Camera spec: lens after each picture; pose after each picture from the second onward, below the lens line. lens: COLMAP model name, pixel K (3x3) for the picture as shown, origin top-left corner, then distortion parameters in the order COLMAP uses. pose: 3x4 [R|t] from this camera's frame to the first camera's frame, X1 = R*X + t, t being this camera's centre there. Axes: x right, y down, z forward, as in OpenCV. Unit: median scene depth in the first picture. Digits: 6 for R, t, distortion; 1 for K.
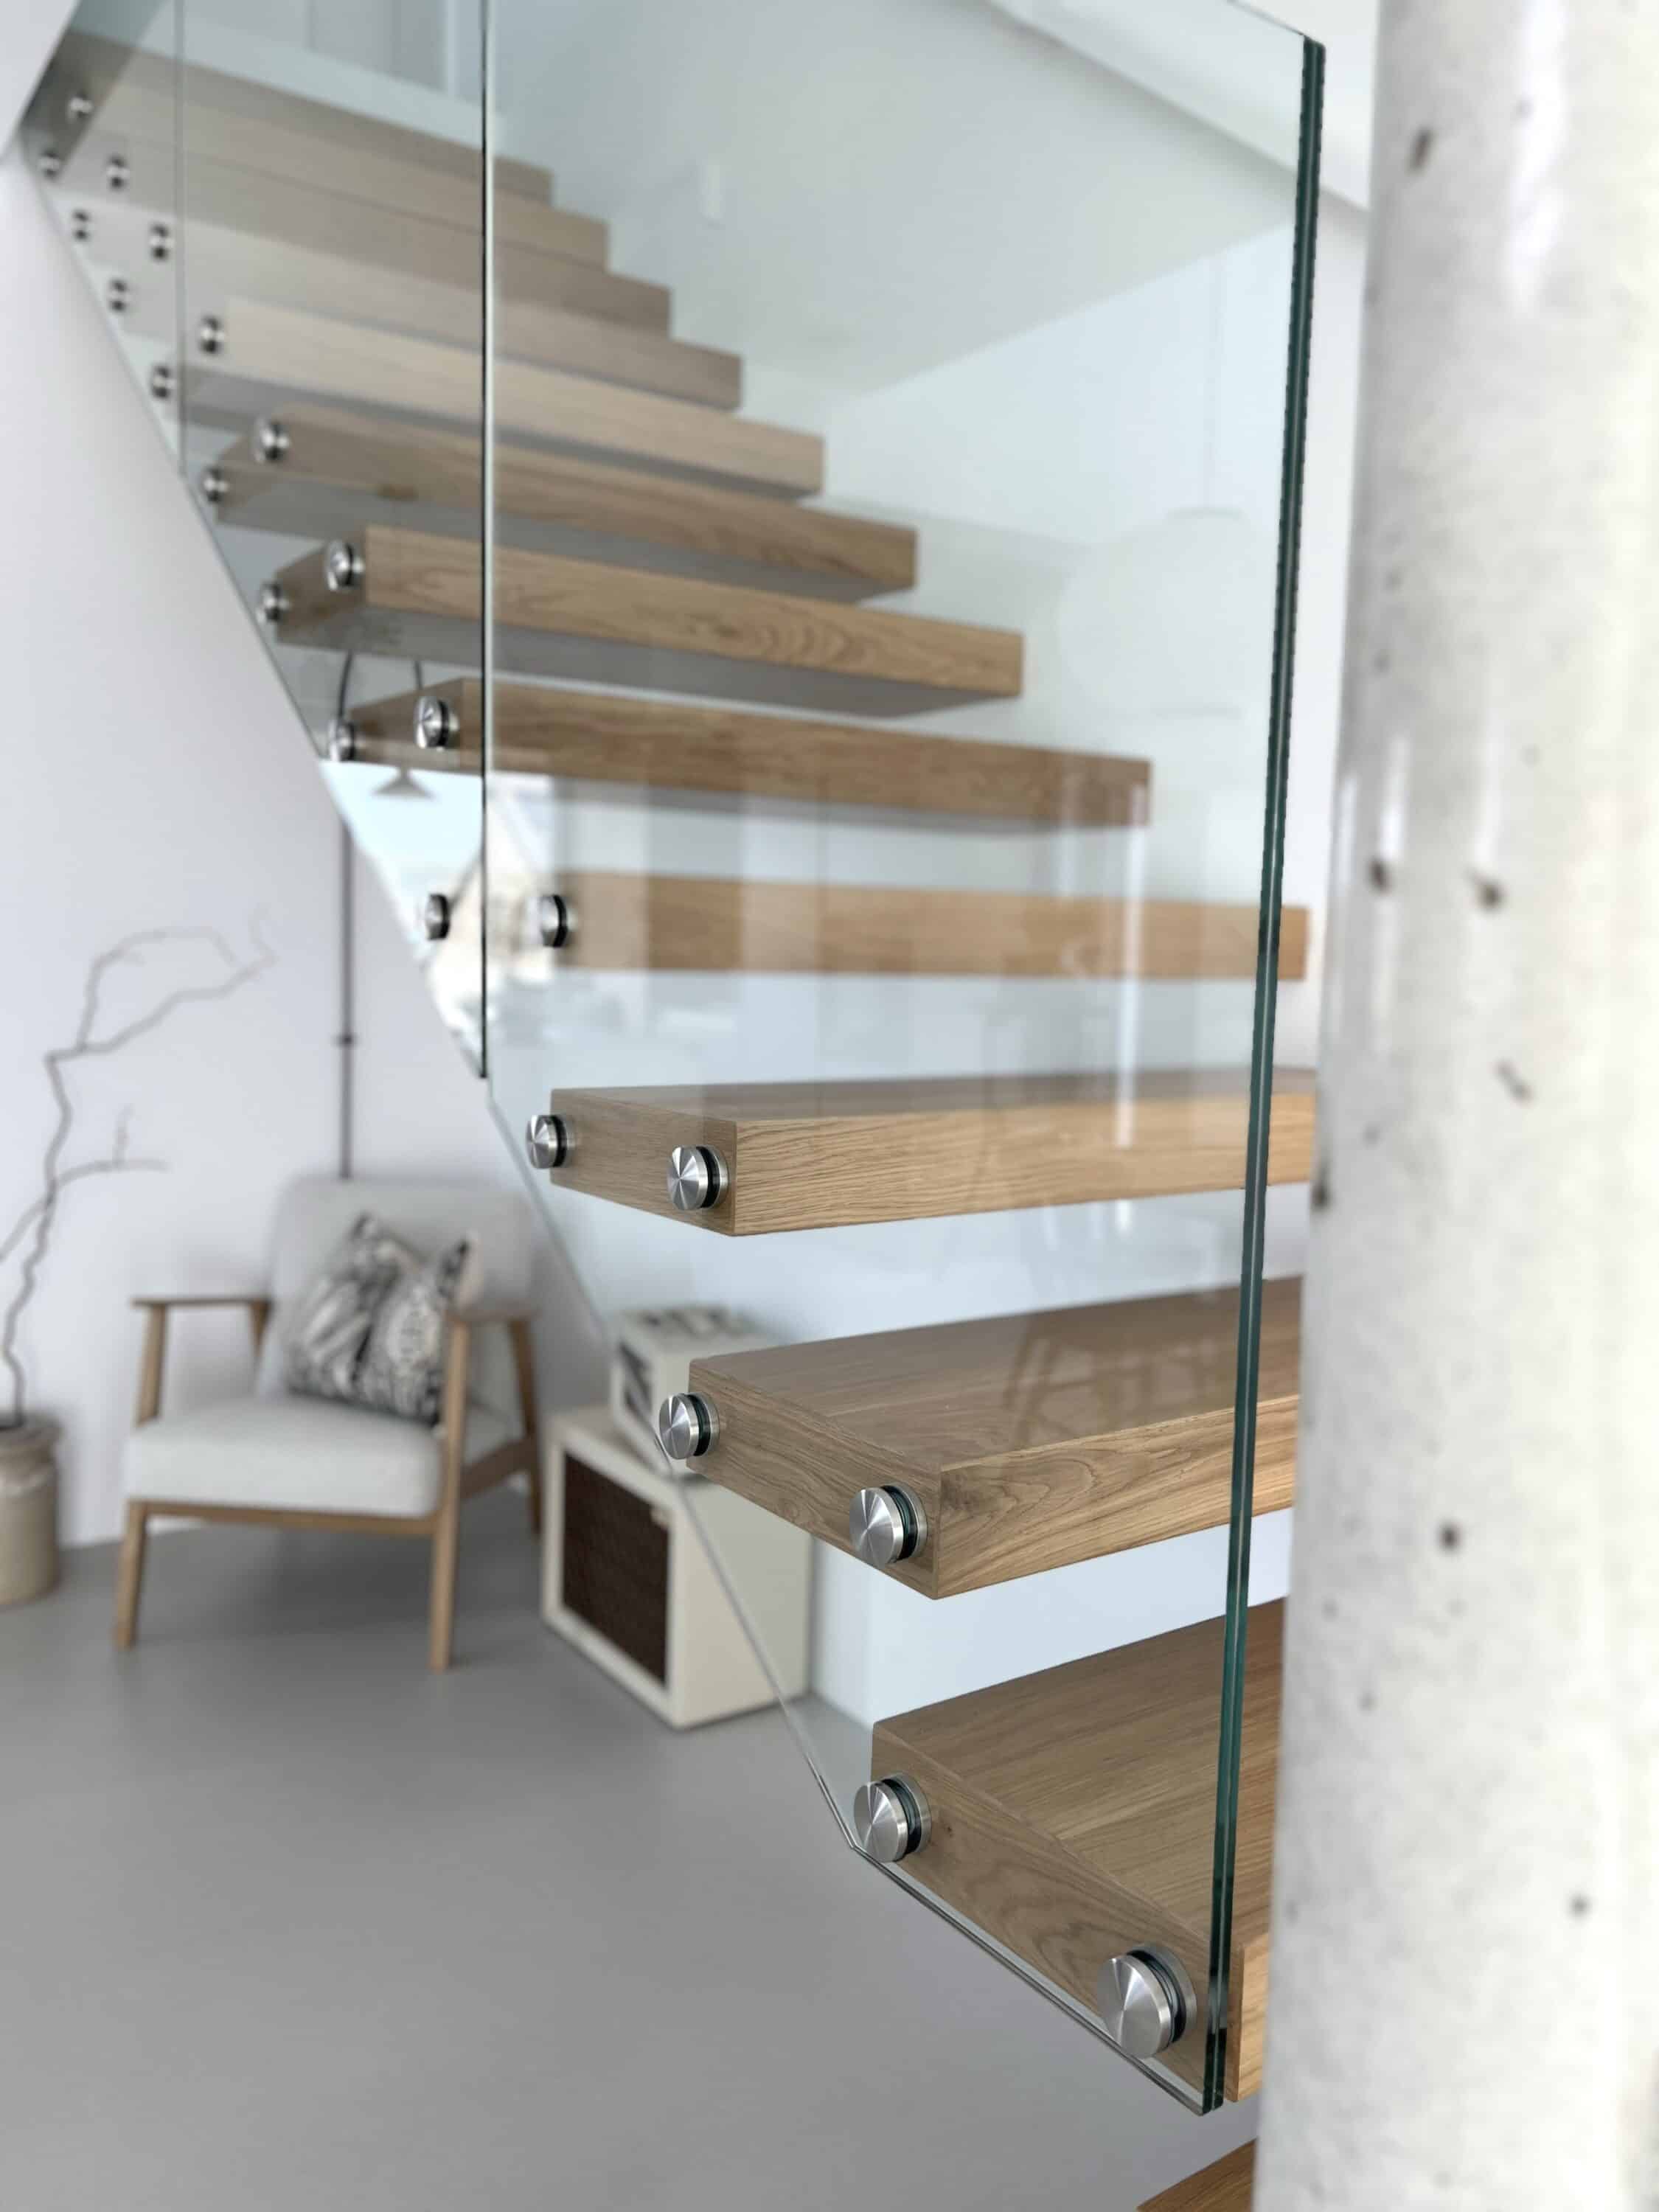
lens RADIAL K [[1708.2, 0, 829.5], [0, 1708.2, 1106.0], [0, 0, 1]] dist [0.028313, -0.001201]
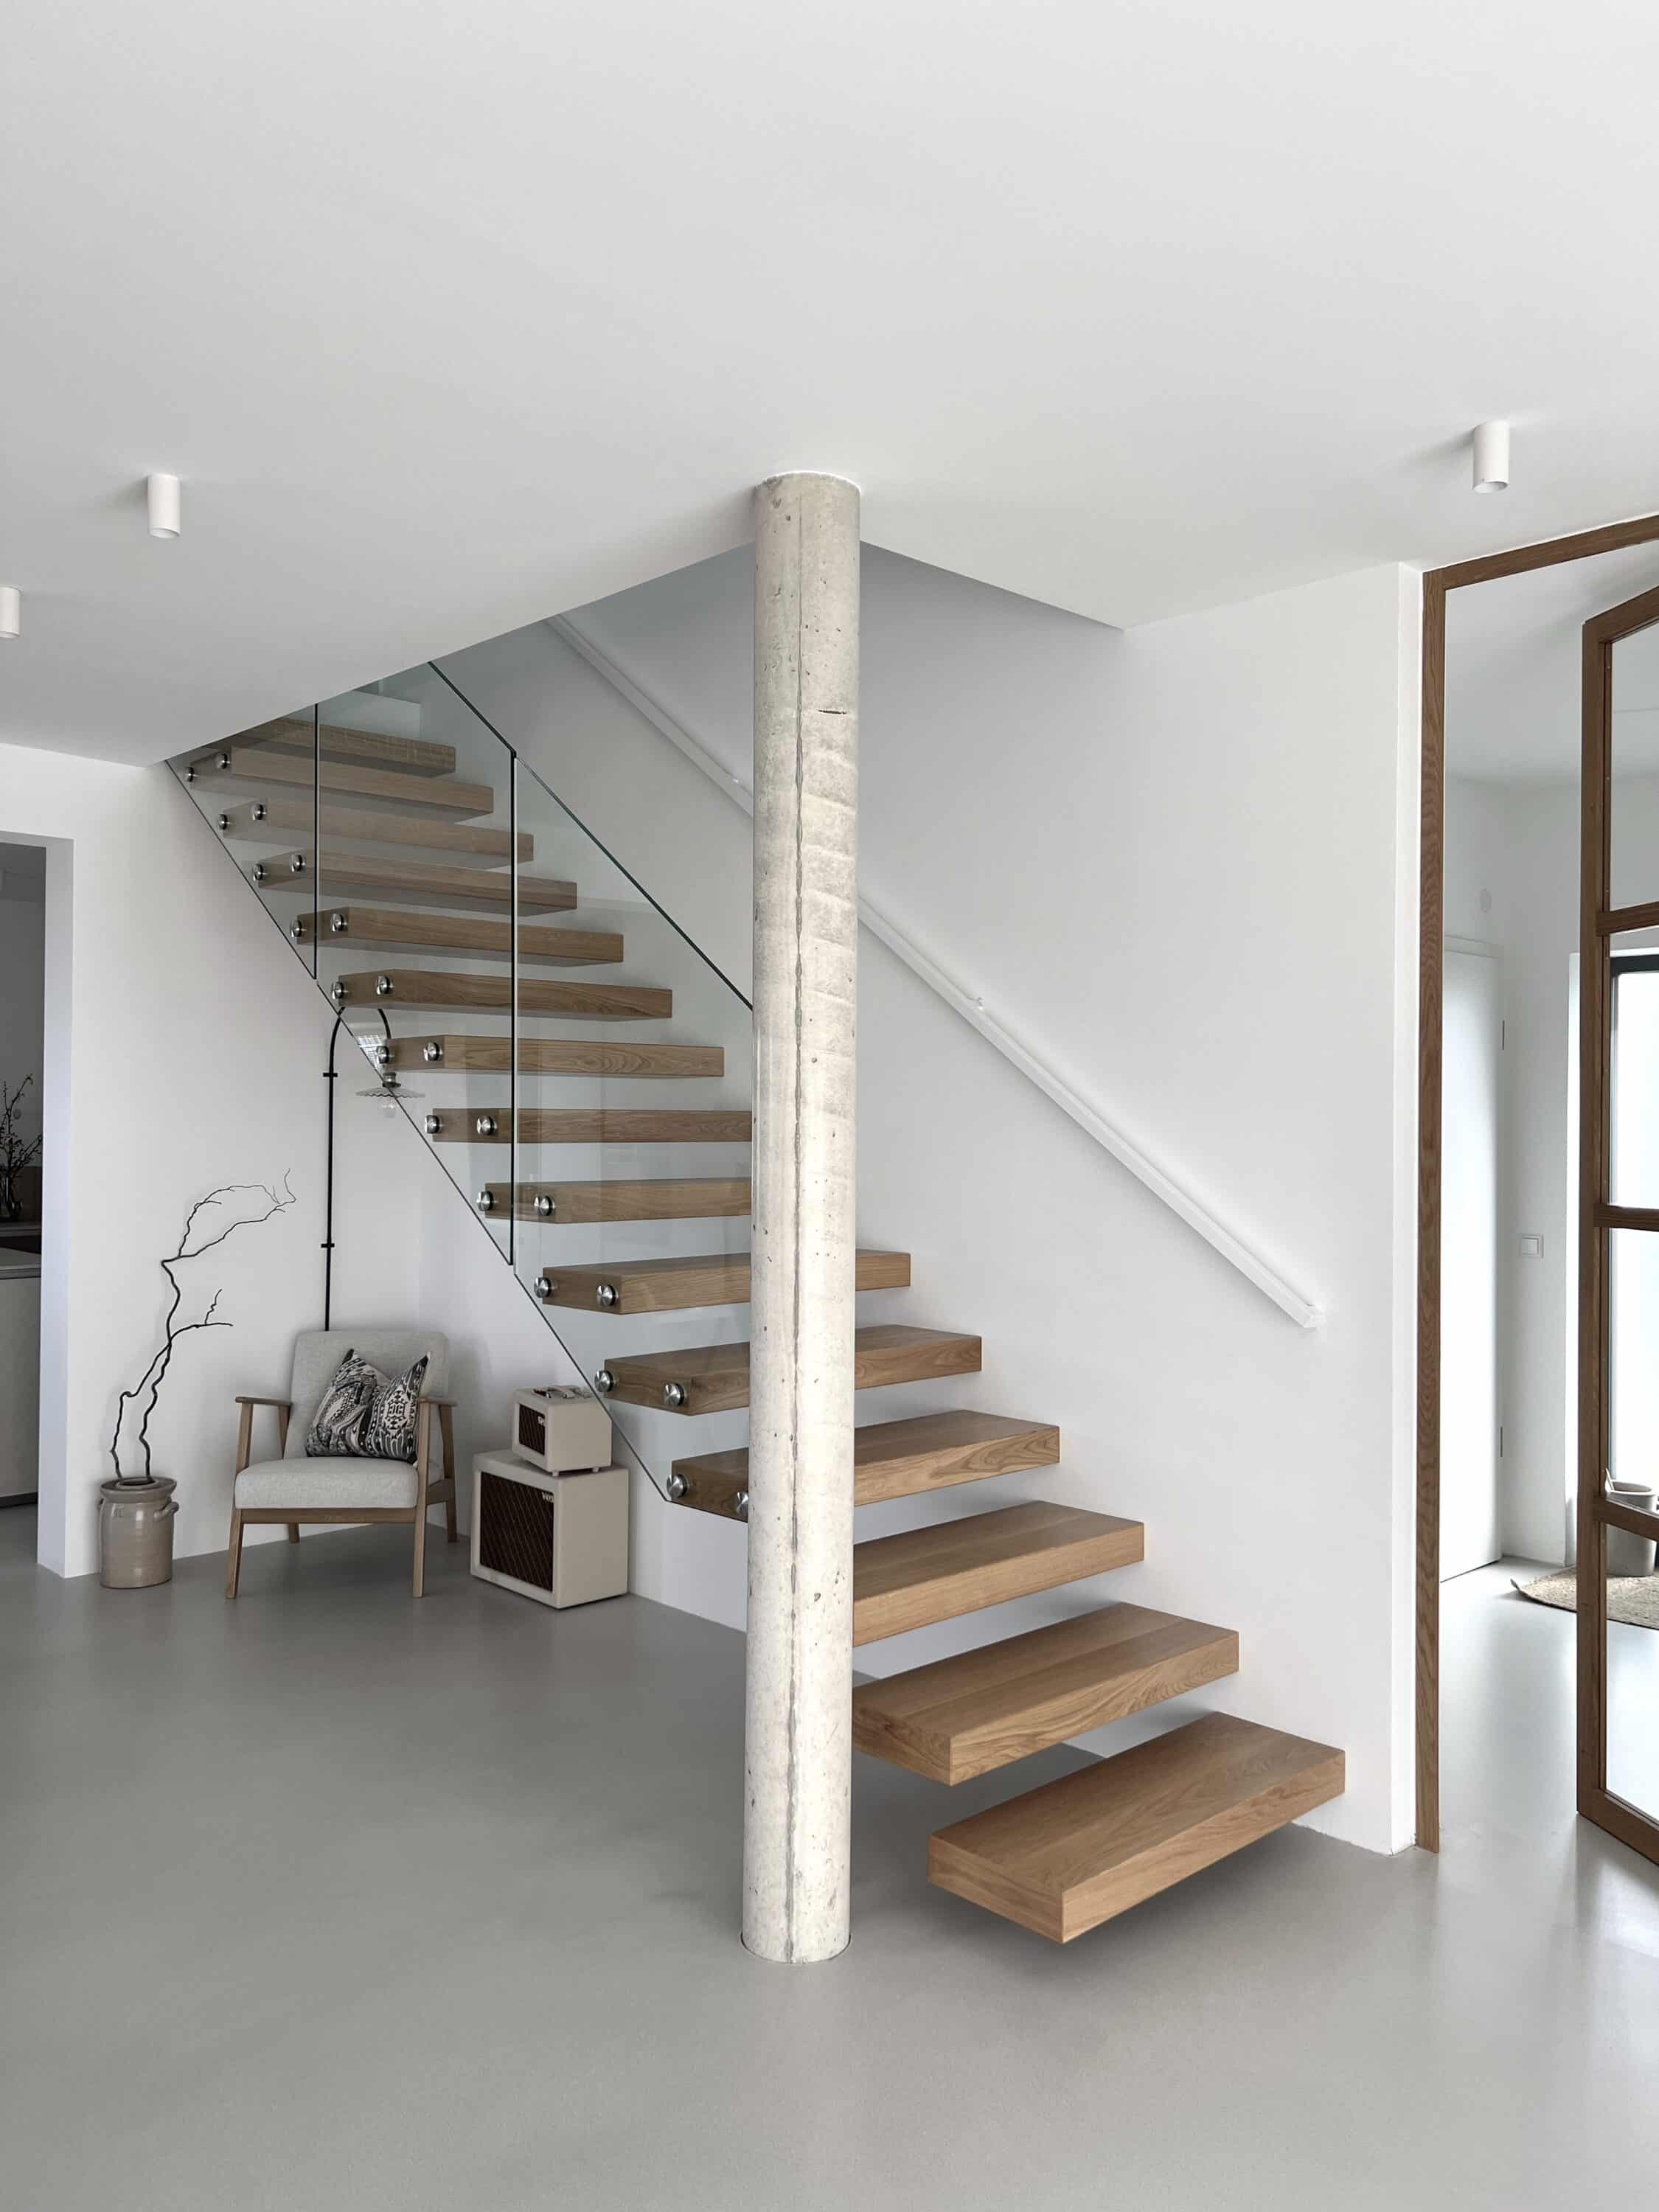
lens RADIAL K [[1708.2, 0, 829.5], [0, 1708.2, 1106.0], [0, 0, 1]] dist [0.028313, -0.001201]
pose [[0.989353, -0.018854, 0.144310, -0.049978], [0.033312, 0.994585, -0.098439, 0.008050], [-0.141673, 0.102198, 0.984624, -0.852643]]
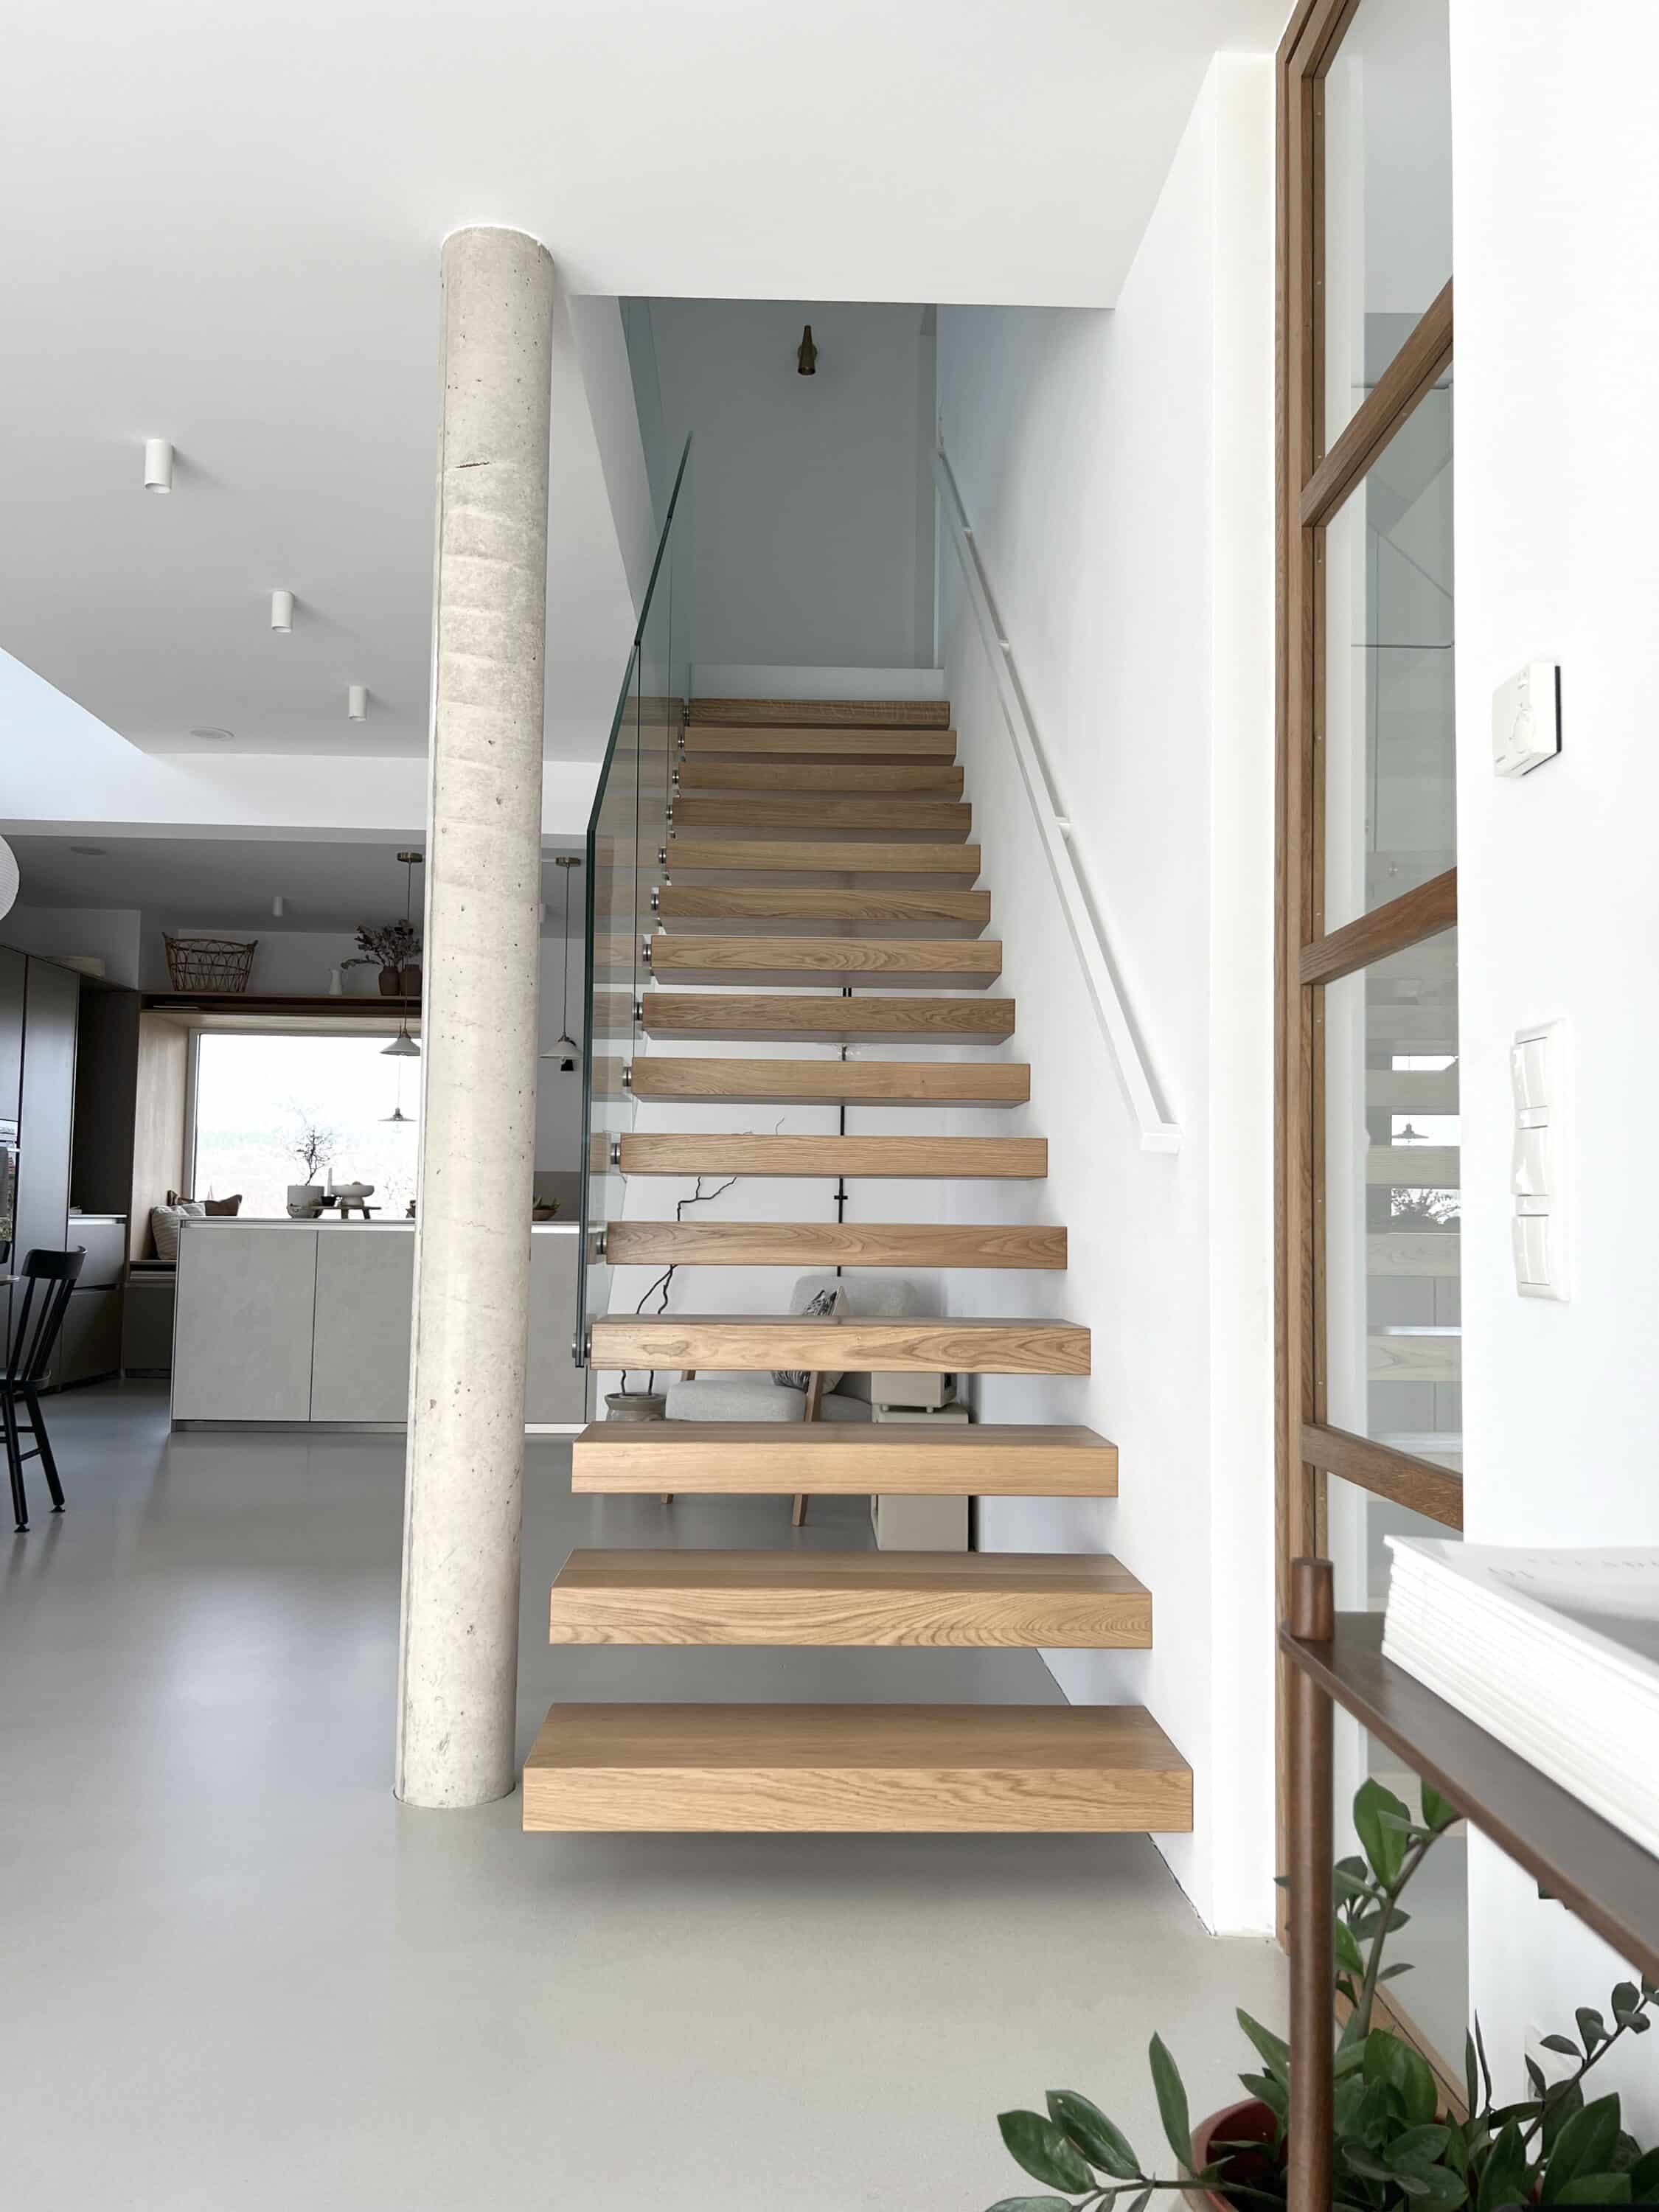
lens RADIAL K [[1672.0, 0, 829.5], [0, 1672.0, 1106.0], [0, 0, 1]] dist [0.002412, -0.001749]
pose [[0.831118, -0.050850, -0.553767, 0.764759], [-0.048155, 0.985489, -0.162766, 0.172796], [0.554008, 0.161944, 0.816608, -0.479531]]
